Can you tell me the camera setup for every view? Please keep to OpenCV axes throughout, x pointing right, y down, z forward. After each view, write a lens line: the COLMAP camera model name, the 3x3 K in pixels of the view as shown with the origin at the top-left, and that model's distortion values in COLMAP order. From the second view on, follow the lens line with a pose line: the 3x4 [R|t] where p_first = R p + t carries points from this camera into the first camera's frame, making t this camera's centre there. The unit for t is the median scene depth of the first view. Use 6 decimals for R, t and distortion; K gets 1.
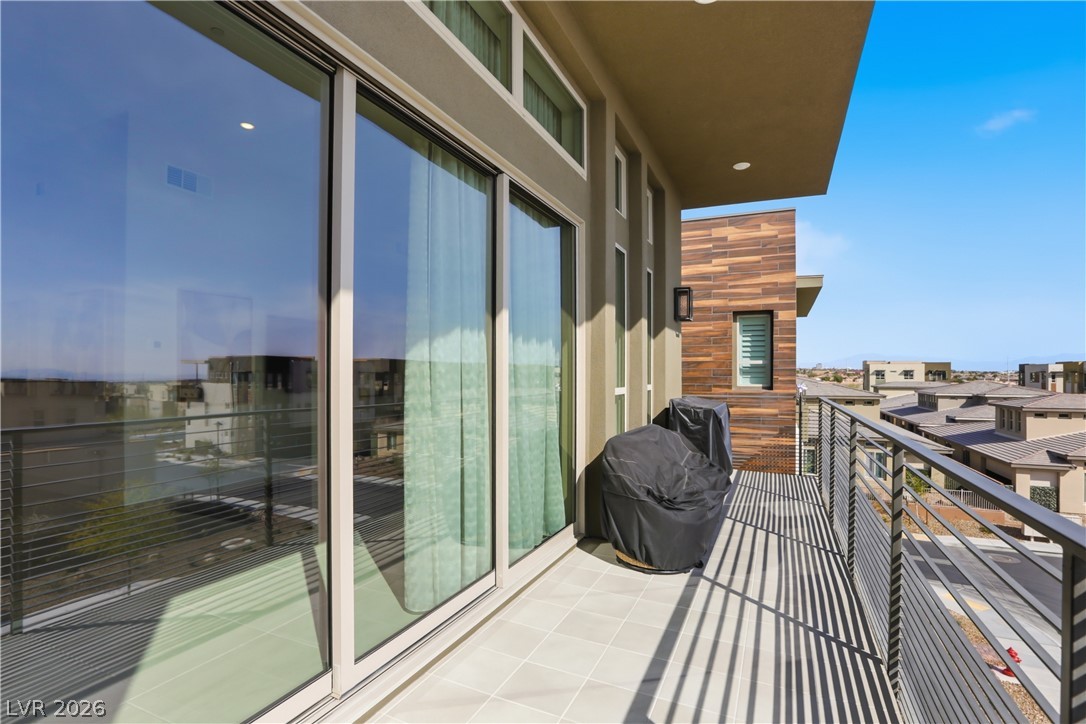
lens RADIAL K [[500.9, 0, 543.0], [0, 500.9, 362.0], [0, 0, 1]] dist [-0.003364, 0.000317]
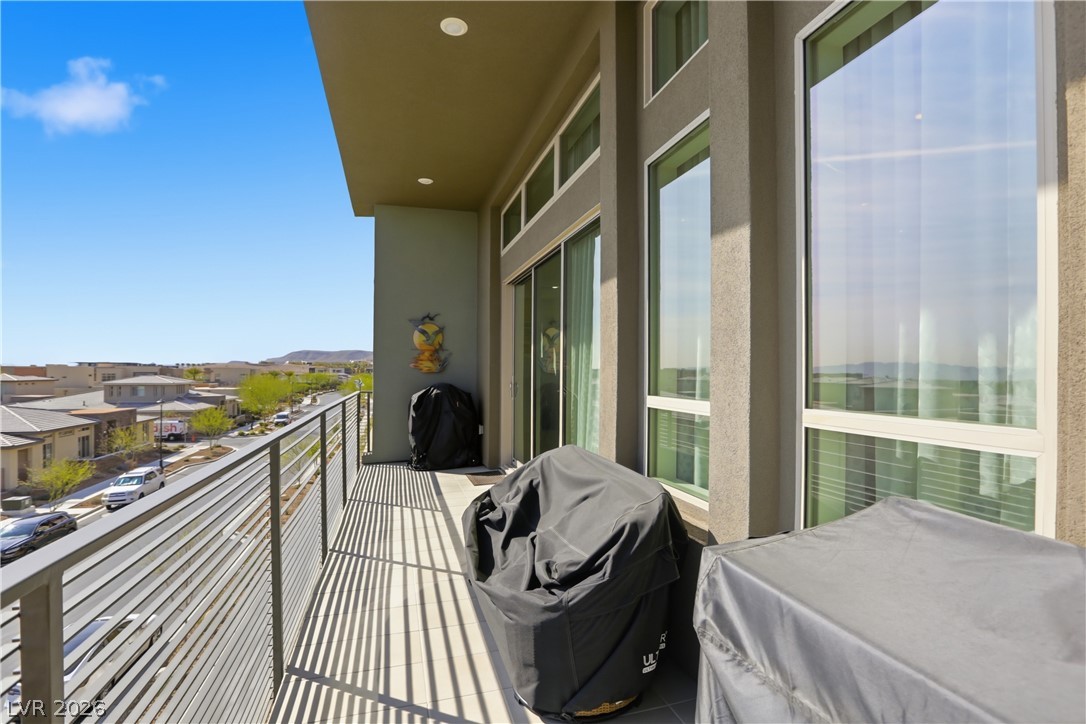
lens RADIAL K [[500.9, 0, 543.0], [0, 500.9, 362.0], [0, 0, 1]] dist [-0.003364, 0.000317]
pose [[-0.745527, -0.017197, -0.666254, 0.984932], [0.010973, 0.999215, -0.038069, 0.053562], [0.666385, -0.035692, -0.744753, 2.111008]]
